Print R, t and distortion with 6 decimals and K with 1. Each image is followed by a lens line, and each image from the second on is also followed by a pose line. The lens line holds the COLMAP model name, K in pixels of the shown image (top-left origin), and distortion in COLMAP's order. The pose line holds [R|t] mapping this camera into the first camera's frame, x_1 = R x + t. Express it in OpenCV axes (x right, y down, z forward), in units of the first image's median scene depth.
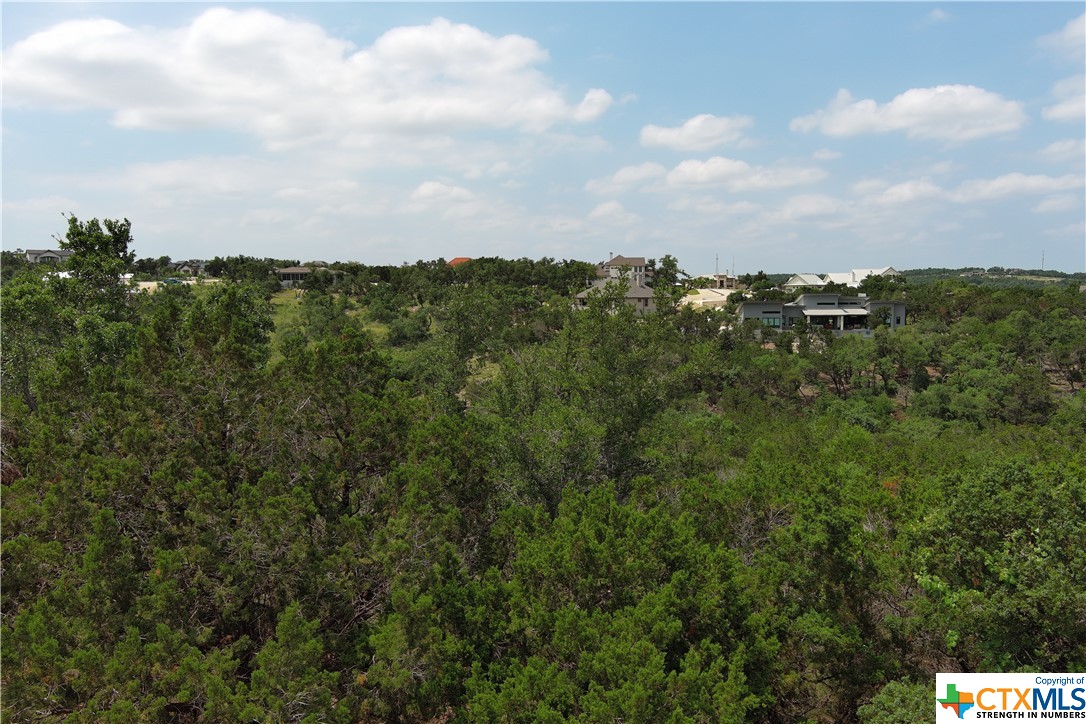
lens RADIAL K [[837.3, 0, 542.0], [0, 837.3, 361.5], [0, 0, 1]] dist [0.018203, -0.032846]
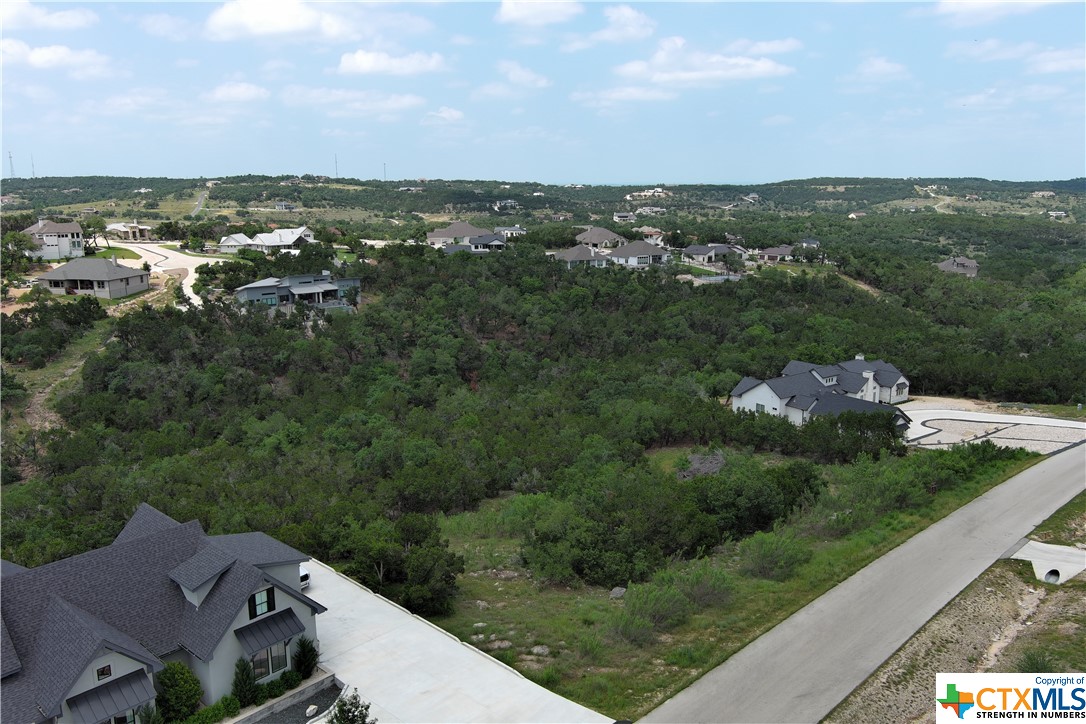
lens RADIAL K [[837.3, 0, 542.0], [0, 837.3, 361.5], [0, 0, 1]] dist [0.018203, -0.032846]
pose [[0.710036, -0.144602, 0.689158, -0.312670], [0.056834, 0.987263, 0.148596, -0.121837], [-0.701868, -0.066342, 0.709211, -0.177639]]
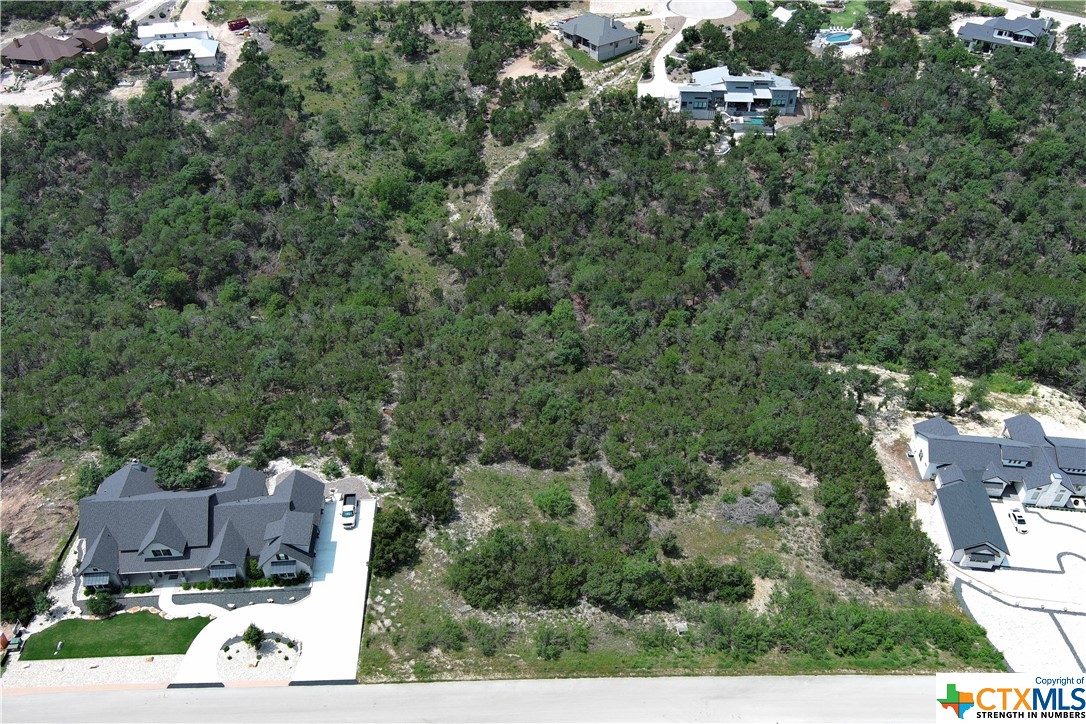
lens RADIAL K [[838.4, 0, 543.0], [0, 838.4, 362.0], [0, 0, 1]] dist [0.007413, -0.005007]
pose [[0.999770, -0.014704, 0.015615, -0.017514], [0.002949, 0.815349, 0.578963, -0.510062], [-0.021245, -0.578783, 0.815205, -0.385710]]
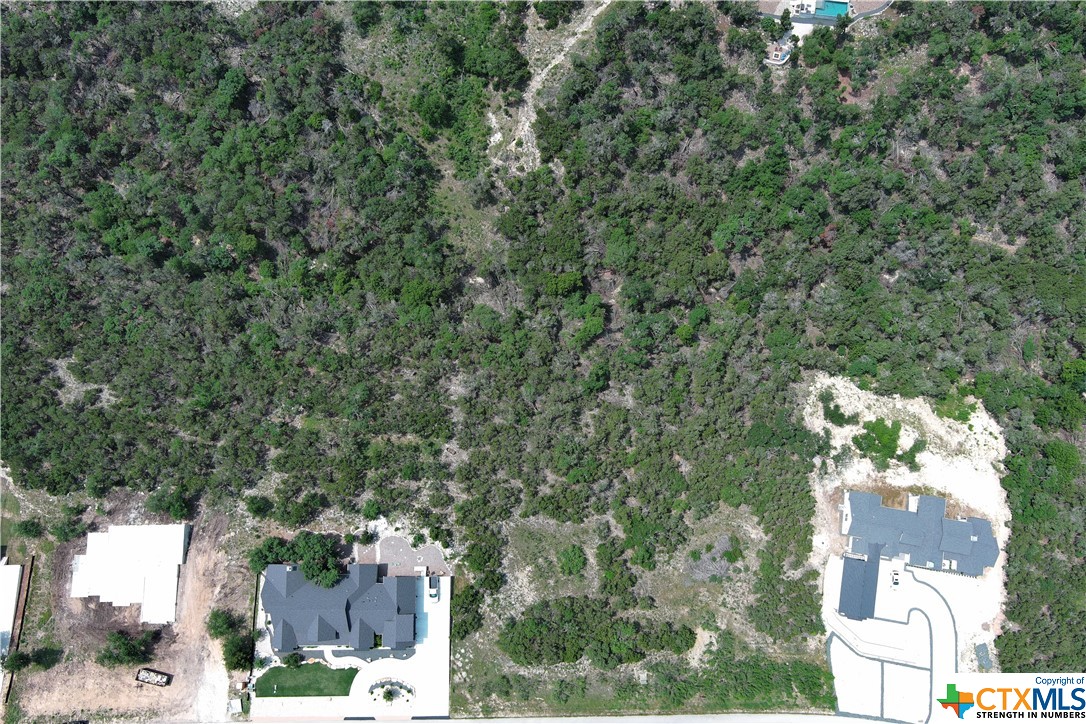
lens RADIAL K [[838.4, 0, 543.0], [0, 838.4, 362.0], [0, 0, 1]] dist [0.007413, -0.005007]
pose [[0.999276, 0.031588, -0.021192, -0.019739], [0.011927, 0.268837, 0.963112, -1.098246], [0.036120, -0.962668, 0.268266, 0.119222]]
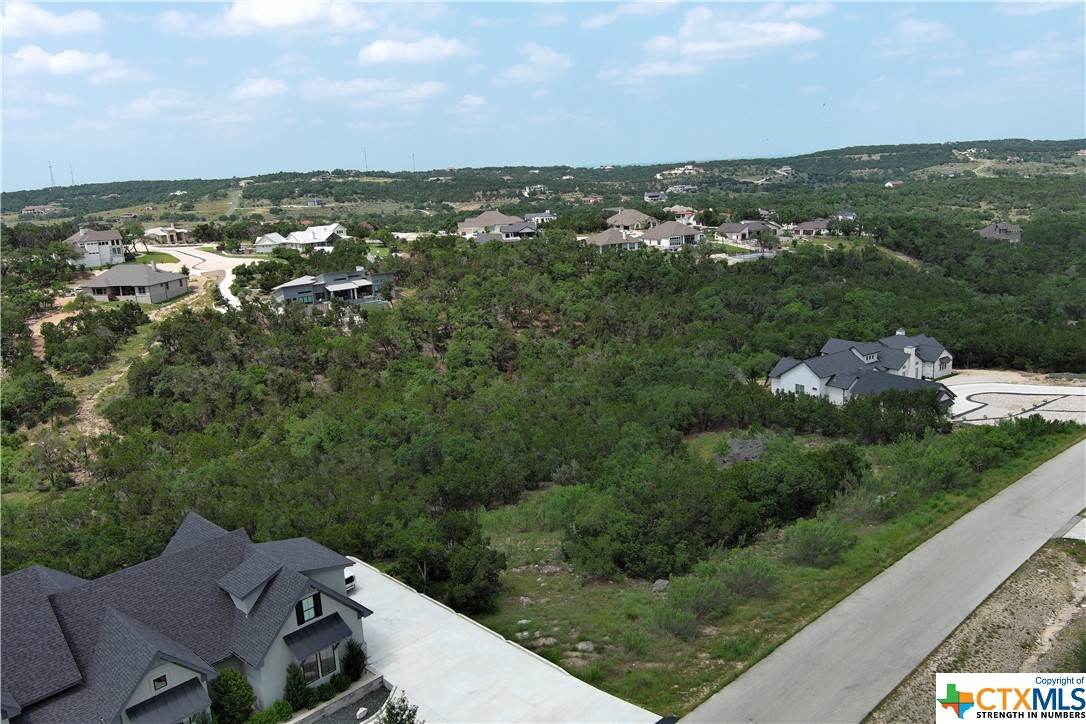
lens RADIAL K [[837.3, 0, 542.0], [0, 837.3, 361.5], [0, 0, 1]] dist [0.018203, -0.032846]
pose [[0.732604, -0.185717, 0.654829, -0.310922], [0.102494, 0.981187, 0.163608, -0.126423], [-0.672894, -0.052744, 0.737856, -0.177858]]
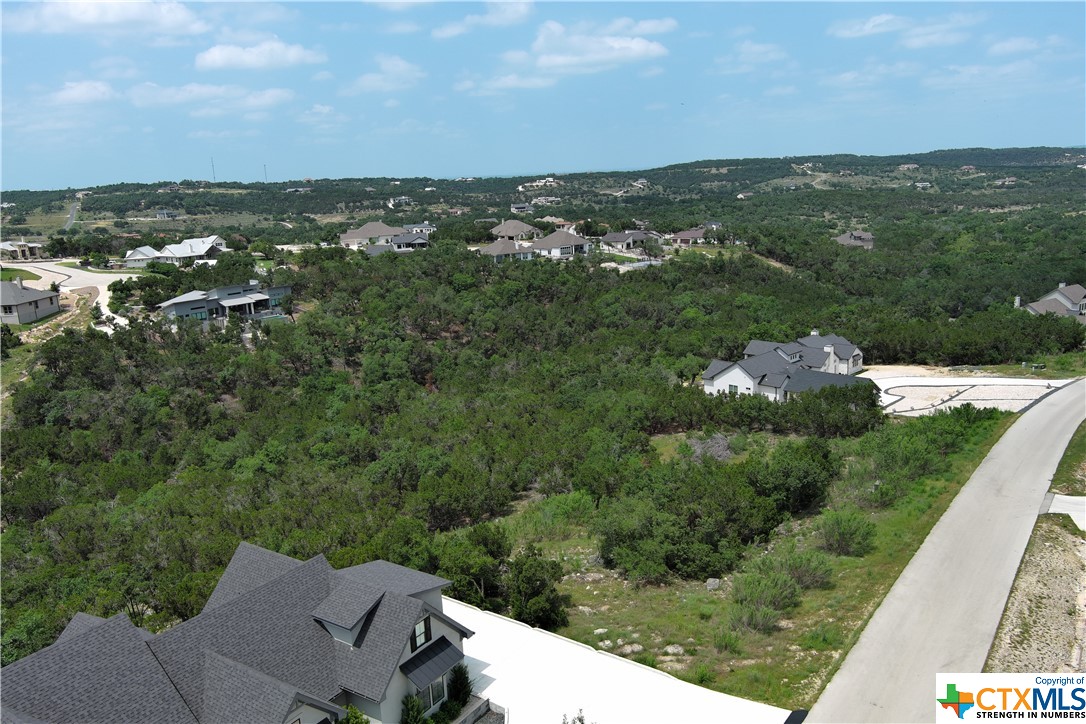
lens RADIAL K [[837.3, 0, 542.0], [0, 837.3, 361.5], [0, 0, 1]] dist [0.018203, -0.032846]
pose [[0.609134, -0.198410, 0.767848, -0.357650], [0.108130, 0.979936, 0.167433, -0.130942], [-0.785662, -0.018962, 0.618366, -0.119572]]
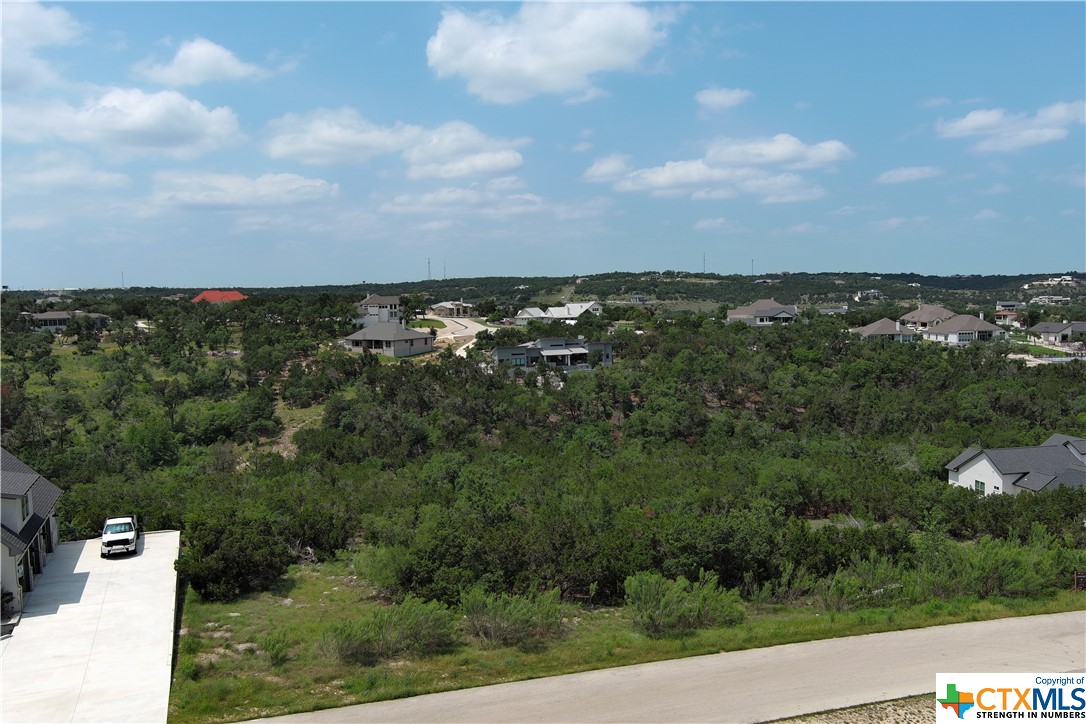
lens RADIAL K [[836.3, 0, 541.3], [0, 836.3, 364.9], [0, 0, 1]] dist [0.032150, -0.058562]
pose [[0.941407, -0.047039, 0.333975, -0.124889], [0.044590, 0.998893, 0.015001, -0.060120], [-0.334311, 0.000770, 0.942462, -0.230170]]
